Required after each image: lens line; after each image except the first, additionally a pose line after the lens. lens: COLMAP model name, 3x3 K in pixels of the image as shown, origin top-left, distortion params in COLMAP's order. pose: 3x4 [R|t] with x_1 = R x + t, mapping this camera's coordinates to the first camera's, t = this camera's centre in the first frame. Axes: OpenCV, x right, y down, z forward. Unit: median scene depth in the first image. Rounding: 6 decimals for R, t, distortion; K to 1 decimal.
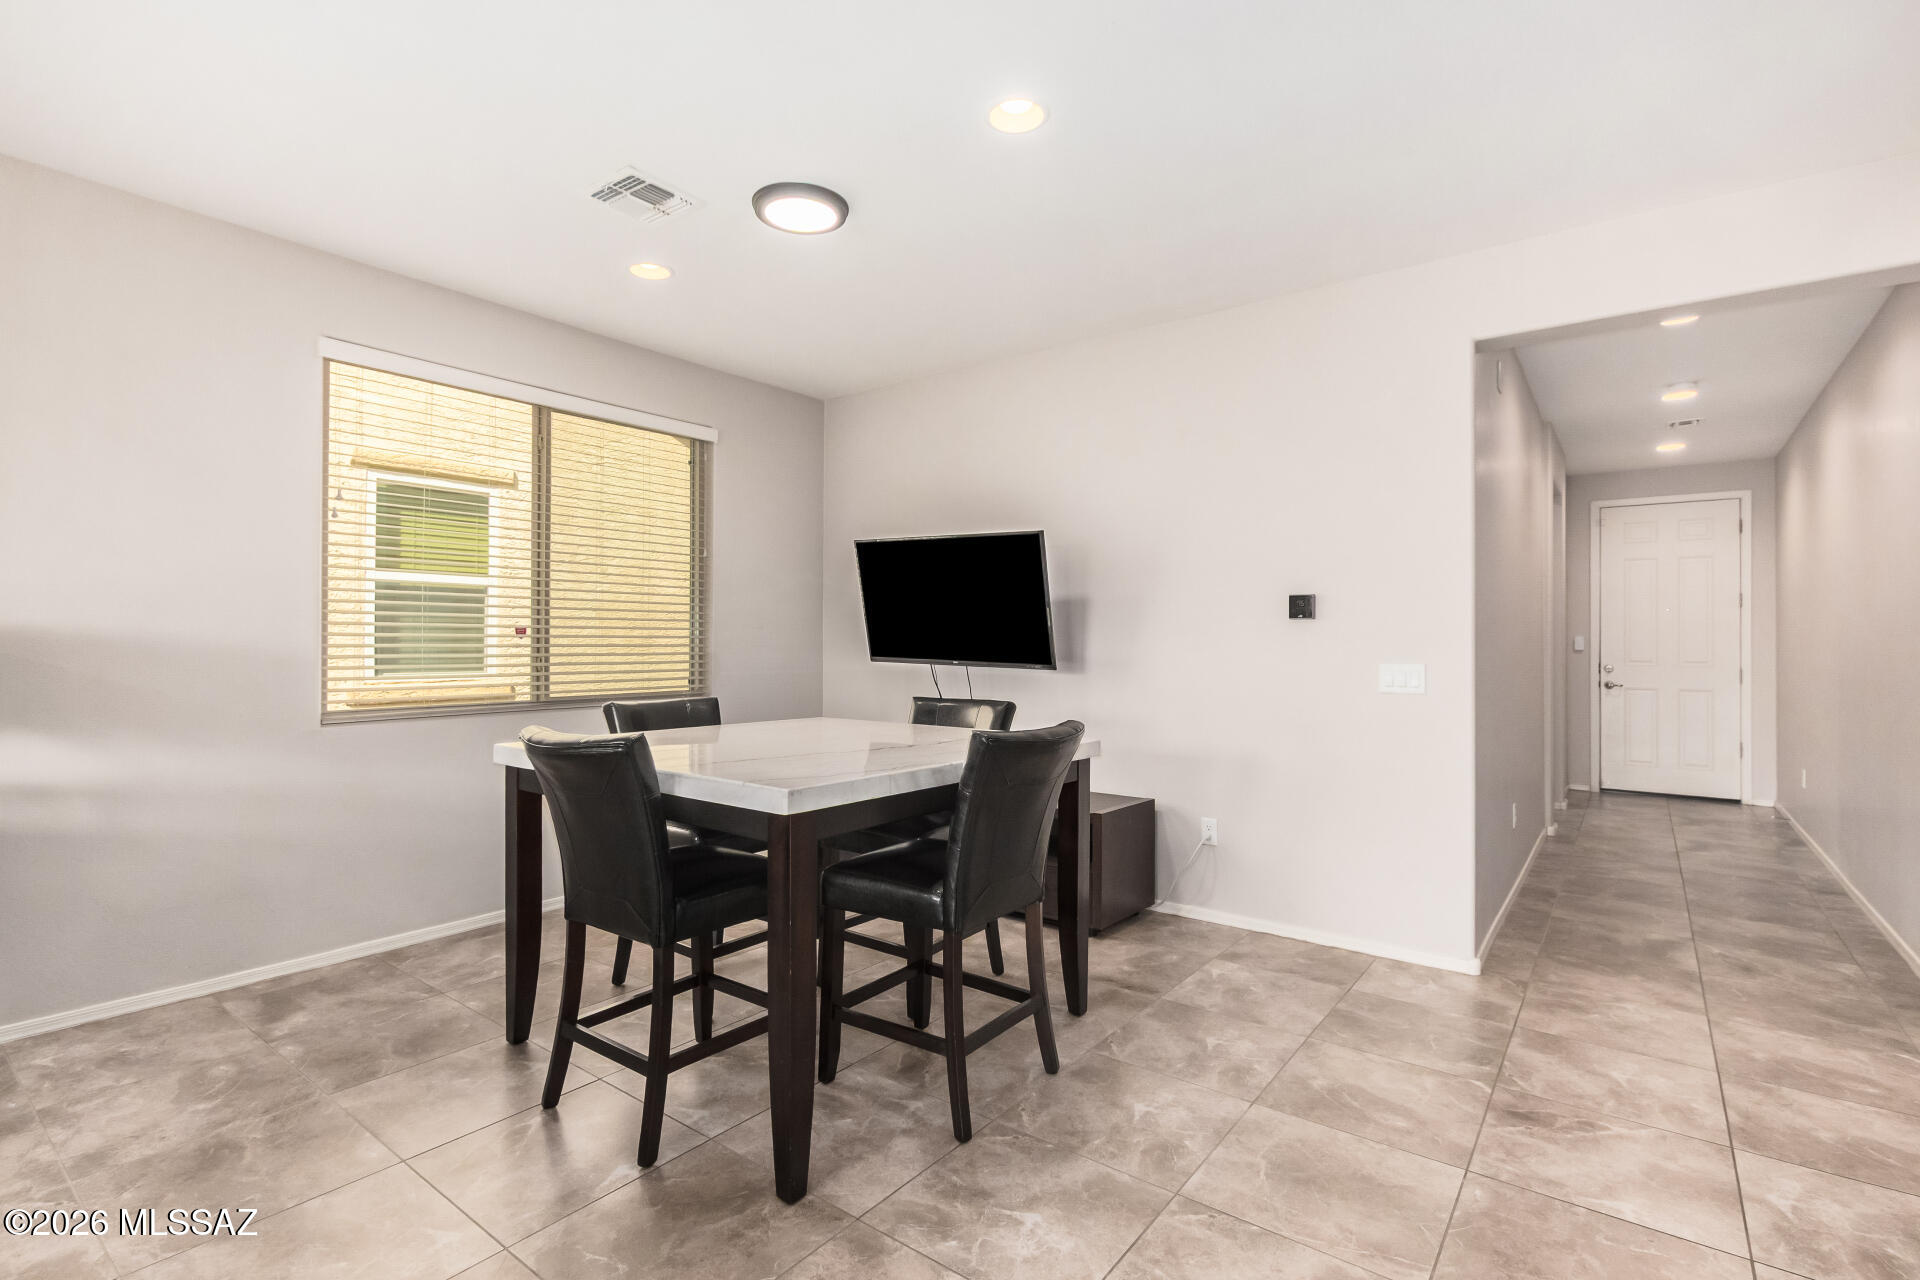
lens RADIAL K [[880.8, 0, 954.8], [0, 880.8, 642.1], [0, 0, 1]] dist [0.006760, -0.004578]
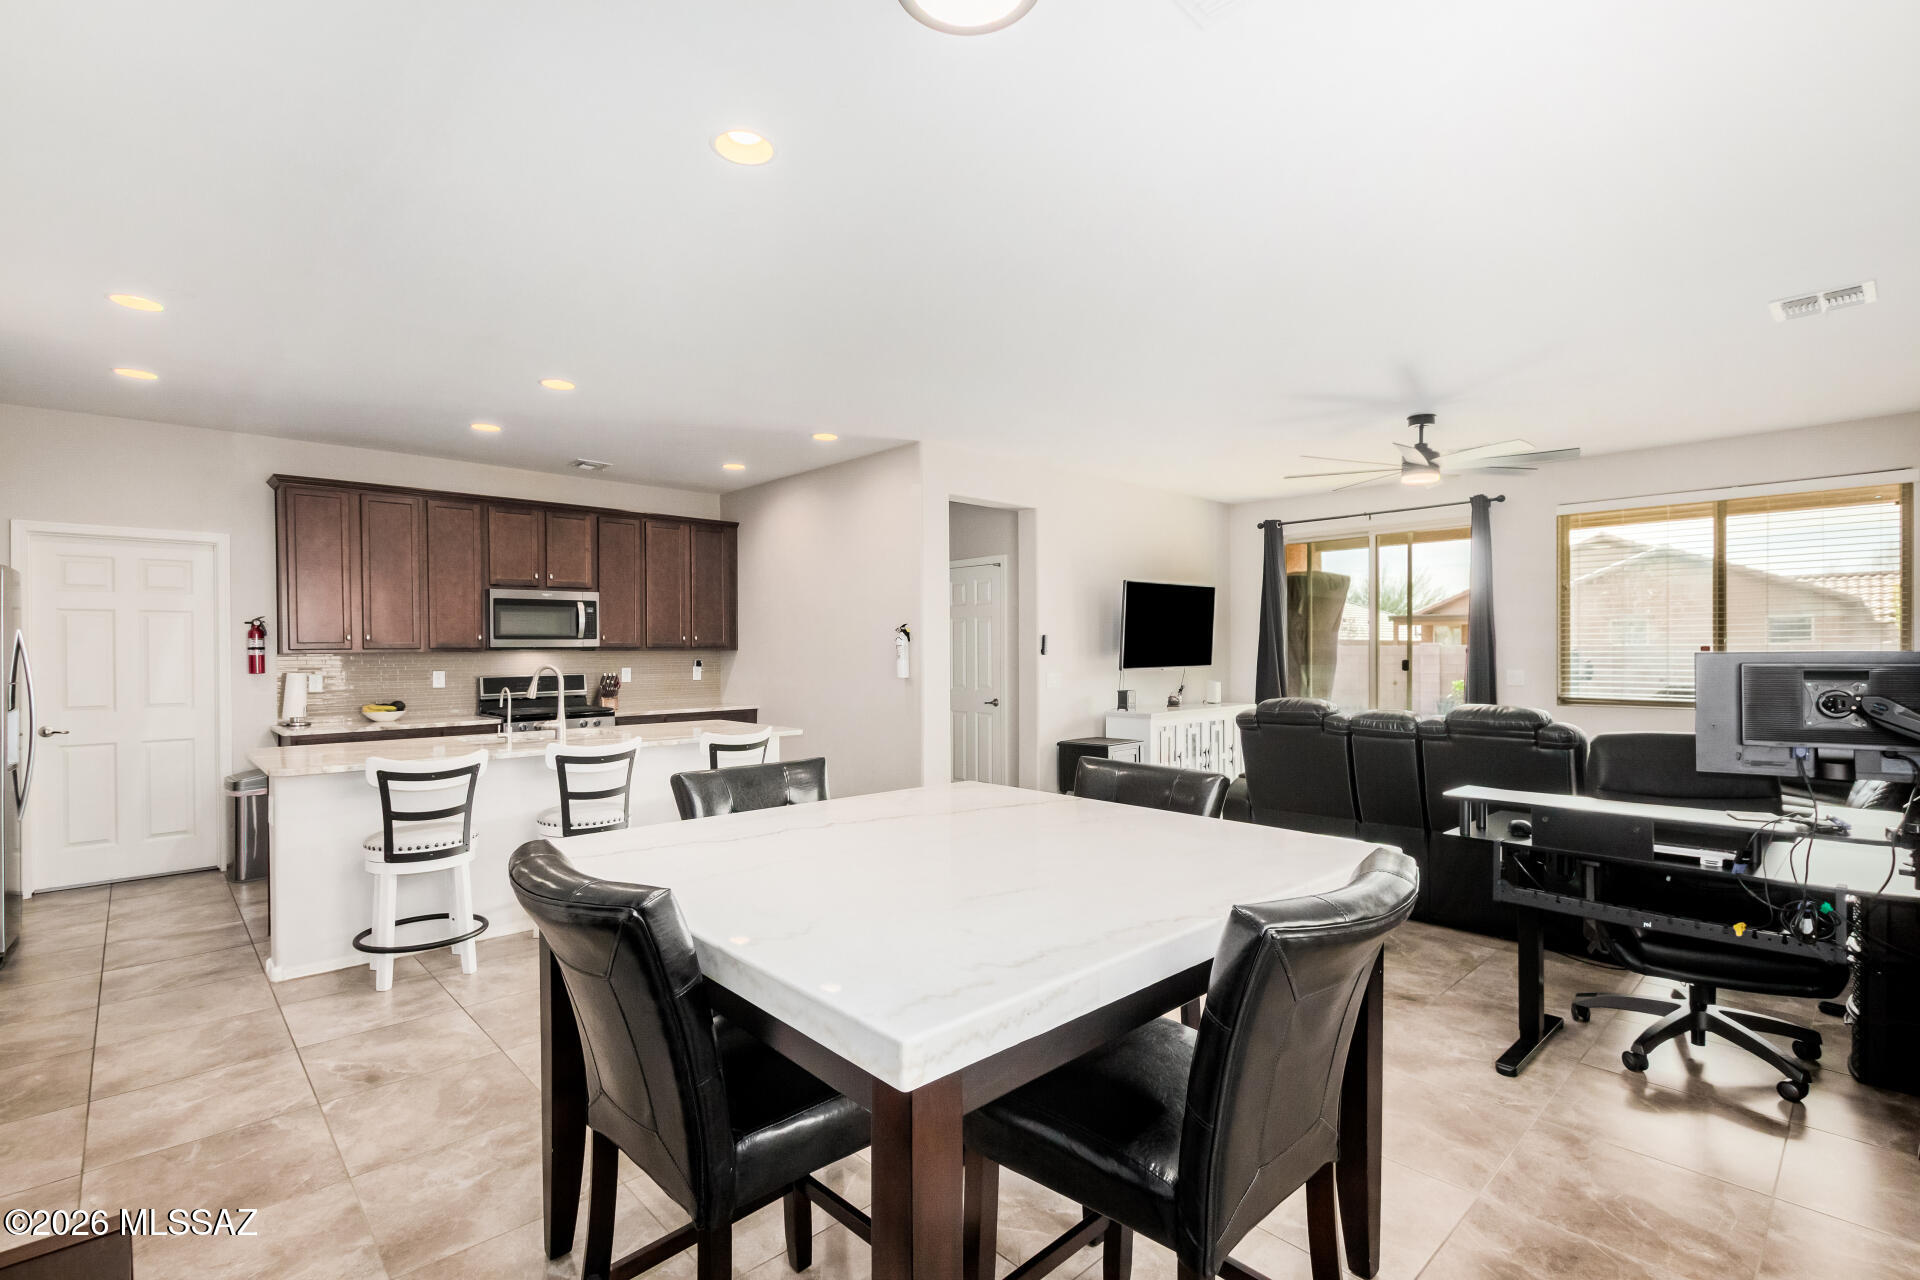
lens RADIAL K [[880.8, 0, 966.0], [0, 880.8, 653.4], [0, 0, 1]] dist [0.006760, -0.004578]
pose [[-0.987953, 0.000618, 0.154755, -0.249387], [0.000996, 0.999997, 0.002363, -0.033250], [-0.154754, 0.002489, -0.987950, 1.481637]]
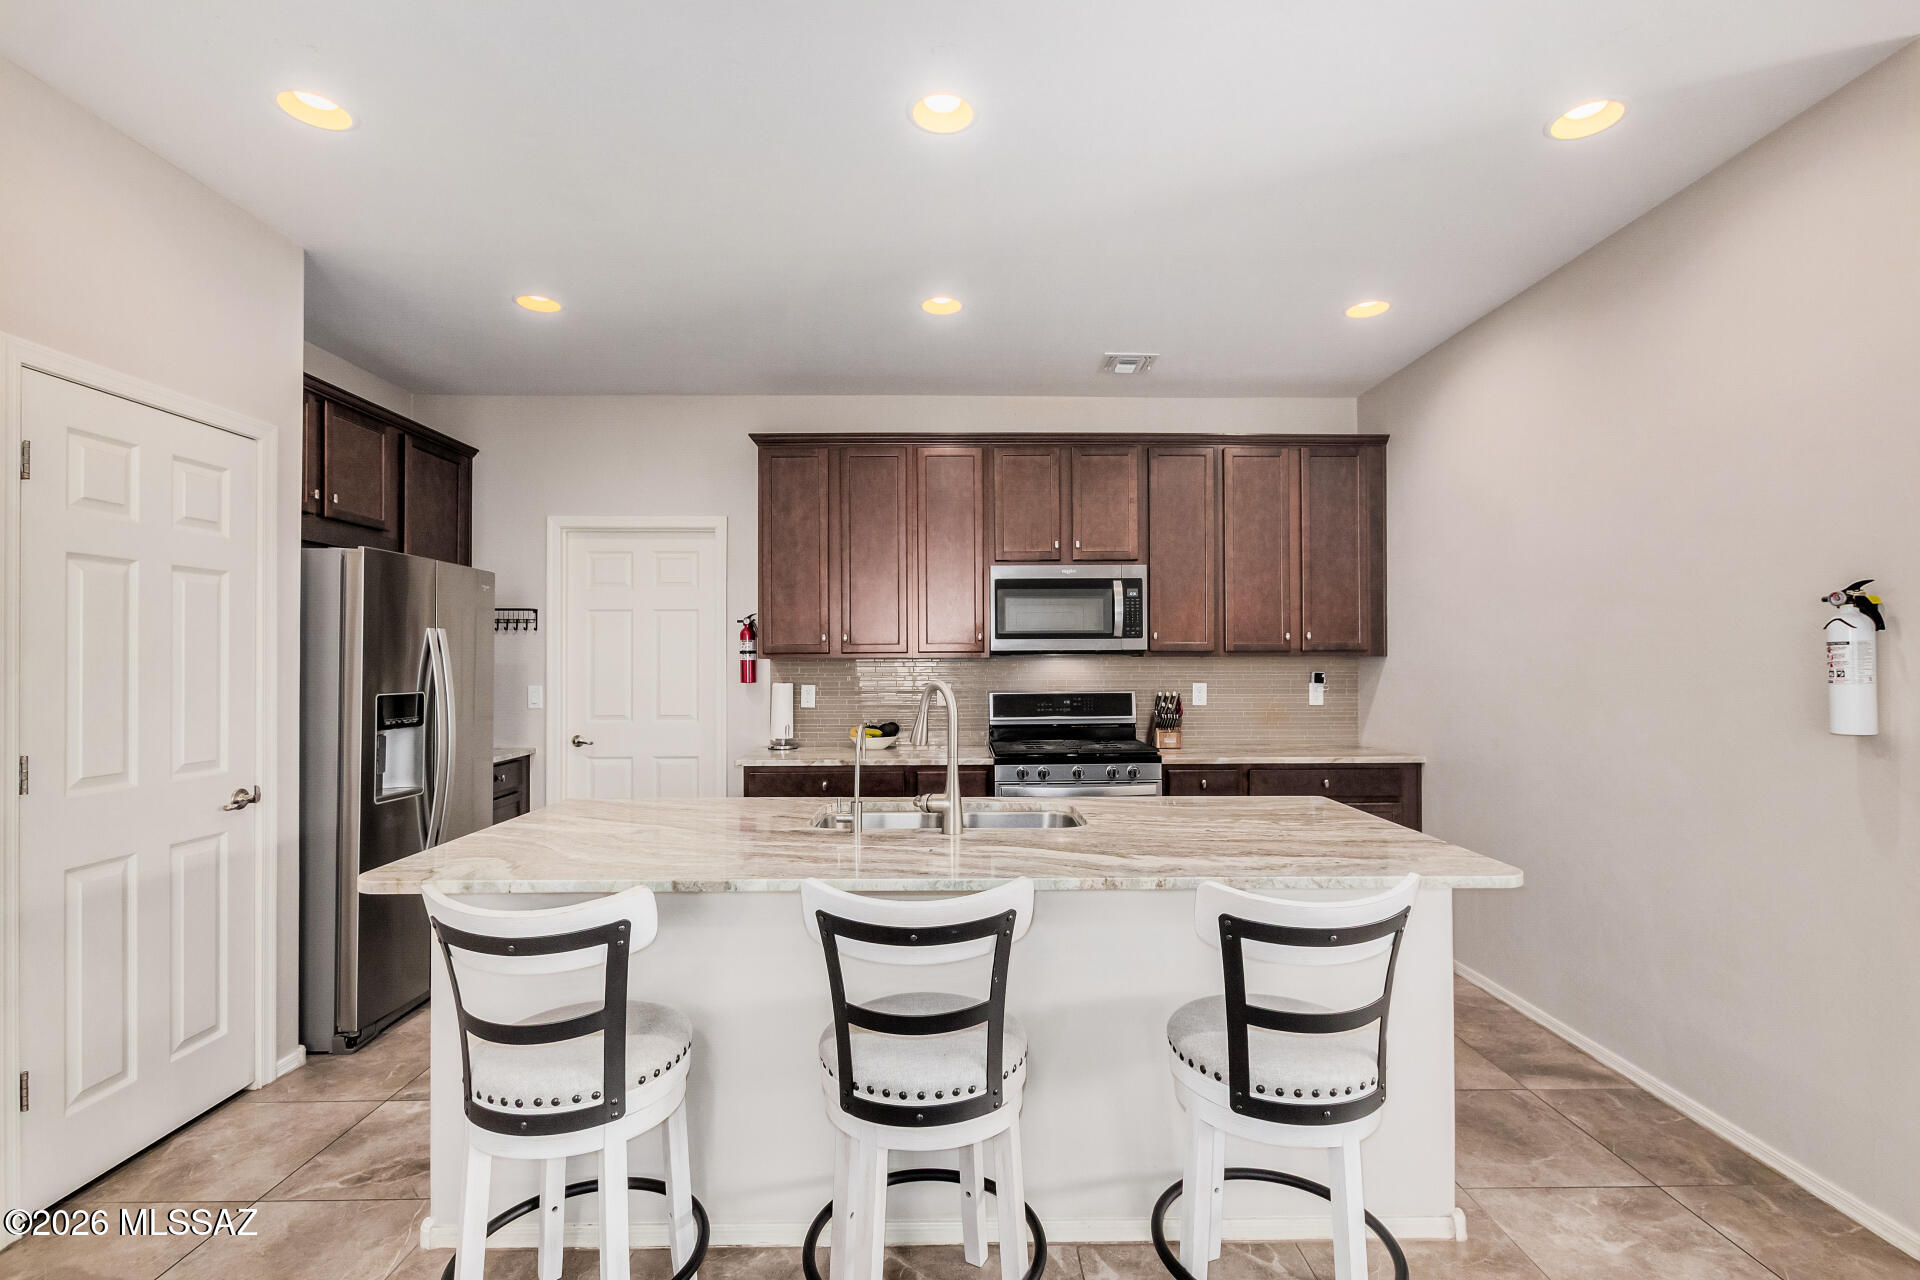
lens RADIAL K [[880.8, 0, 962.6], [0, 880.8, 647.5], [0, 0, 1]] dist [0.006760, -0.004578]
pose [[-0.622079, 0.007709, 0.782916, 0.062287], [-0.003349, 0.999916, -0.012507, -0.031525], [-0.782947, -0.010403, -0.622001, 0.604267]]
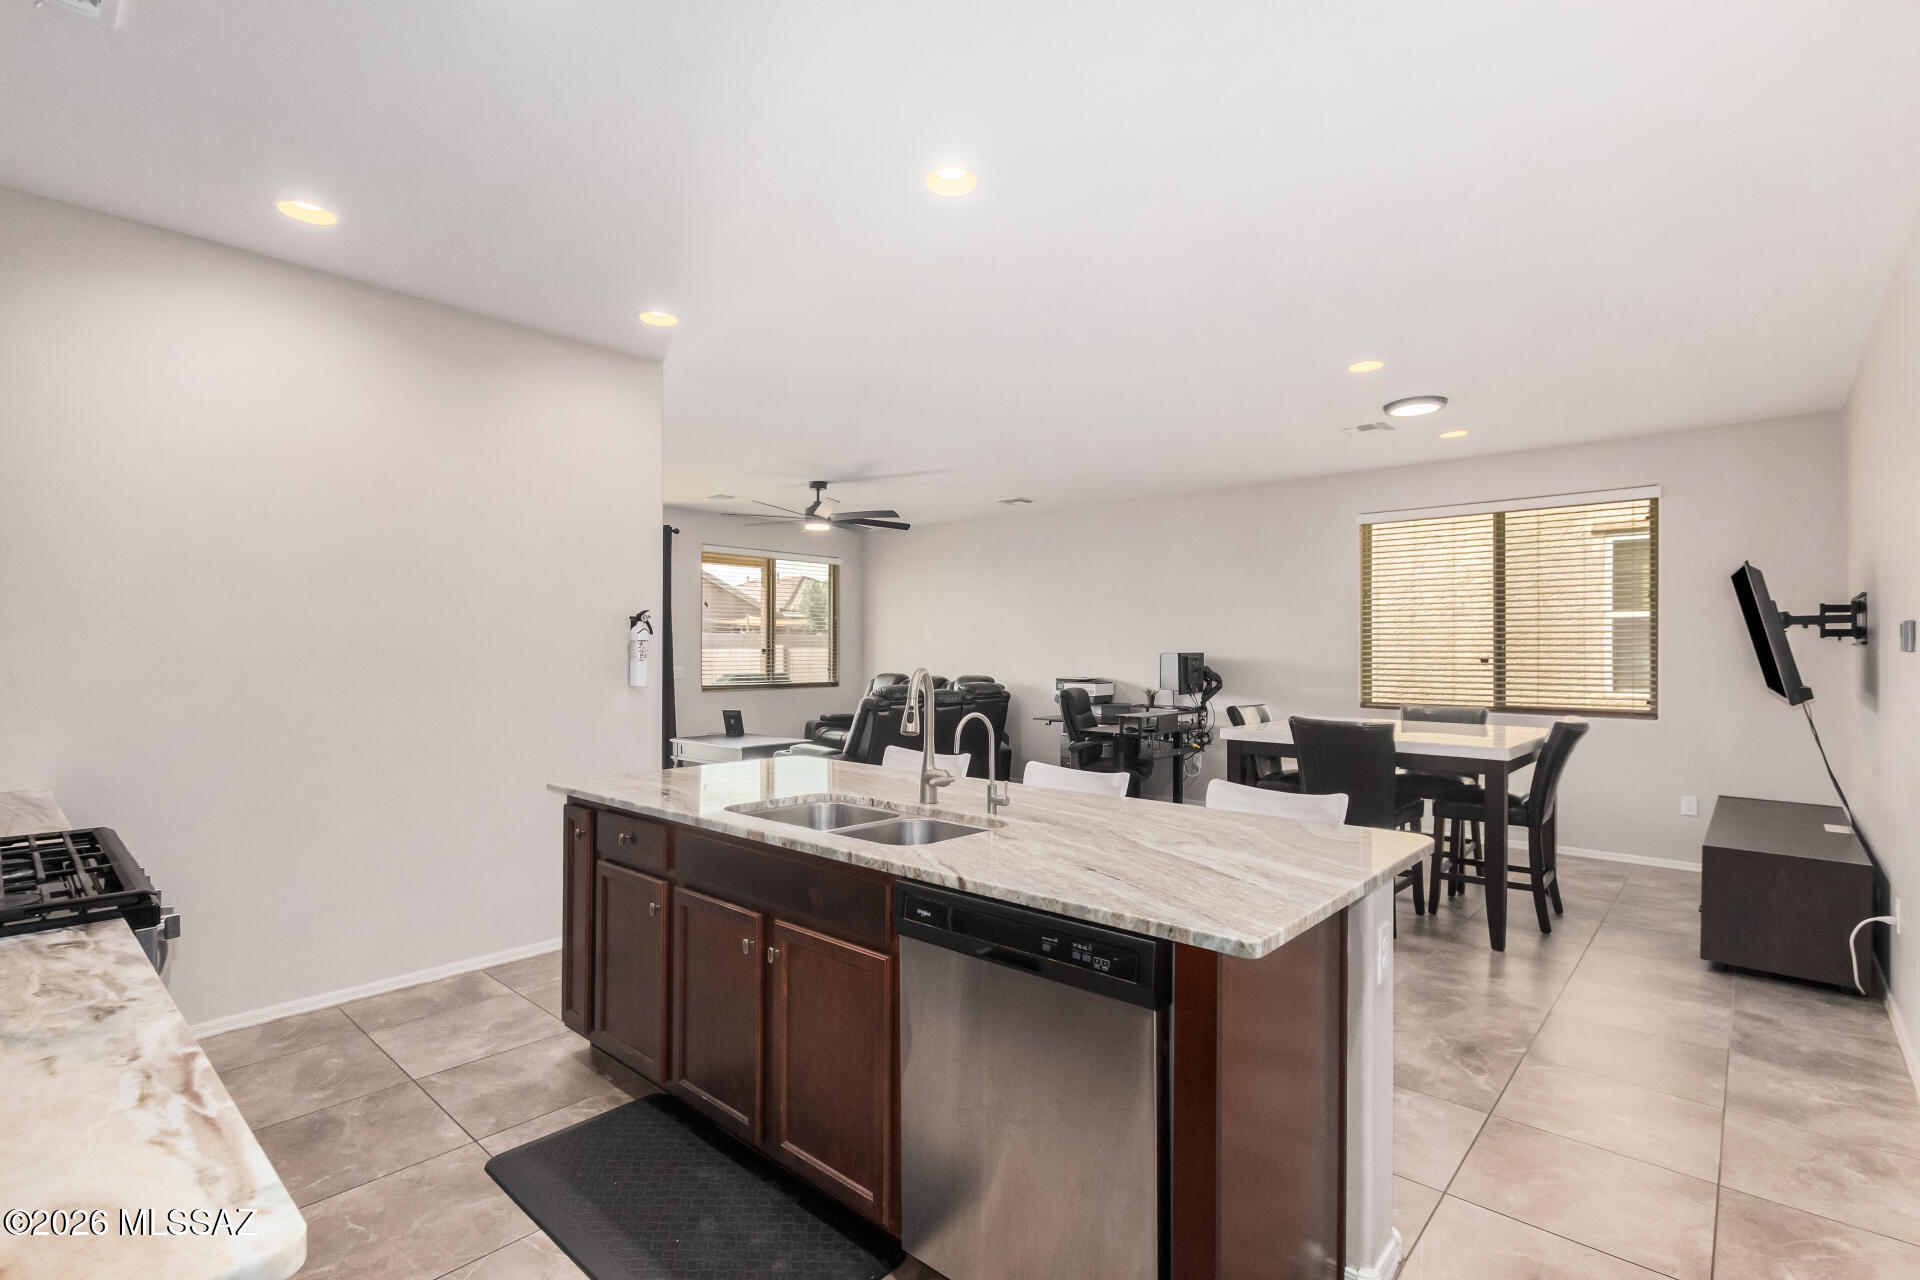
lens RADIAL K [[880.8, 0, 968.1], [0, 880.8, 652.9], [0, 0, 1]] dist [0.006760, -0.004578]
pose [[-0.067588, -0.002948, -0.997709, 1.415188], [-0.002528, 0.999993, -0.002783, -0.024554], [0.997710, 0.002334, -0.067595, 0.257665]]
